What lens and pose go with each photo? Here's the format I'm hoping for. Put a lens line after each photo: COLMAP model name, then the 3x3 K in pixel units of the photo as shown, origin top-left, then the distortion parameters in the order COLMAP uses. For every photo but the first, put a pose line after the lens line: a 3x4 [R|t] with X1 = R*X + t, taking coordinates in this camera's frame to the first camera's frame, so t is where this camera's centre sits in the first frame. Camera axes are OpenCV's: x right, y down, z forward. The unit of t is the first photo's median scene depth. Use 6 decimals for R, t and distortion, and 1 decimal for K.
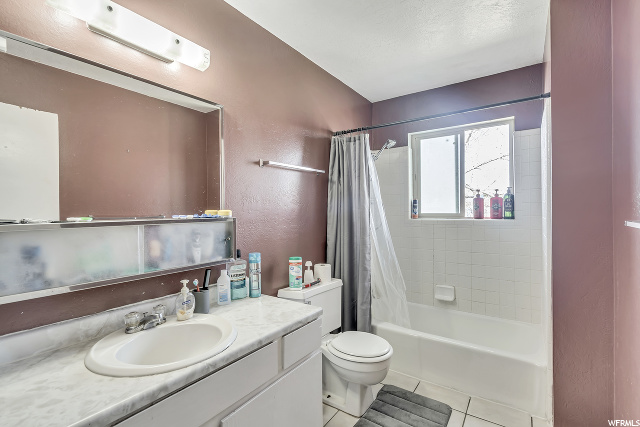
lens RADIAL K [[293.4, 0, 320.0], [0, 293.4, 213.5], [0, 0, 1]] dist [-0.002919, 0.000536]
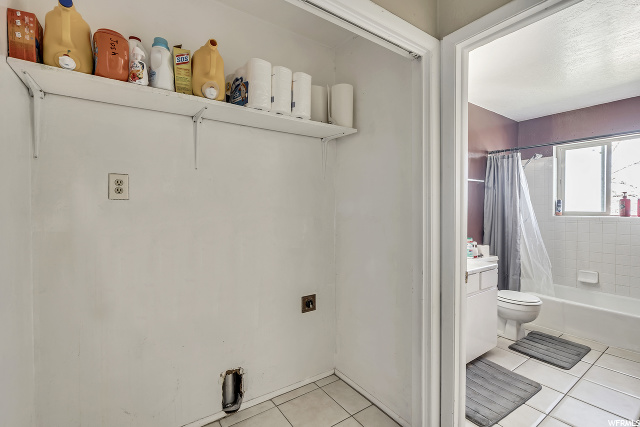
lens RADIAL K [[293.4, 0, 320.0], [0, 293.4, 213.5], [0, 0, 1]] dist [-0.002919, 0.000536]
pose [[0.938154, 0.014979, -0.345894, -0.224412], [-0.011969, 0.999870, 0.010838, 0.008842], [0.346011, -0.006028, 0.938211, -0.584180]]
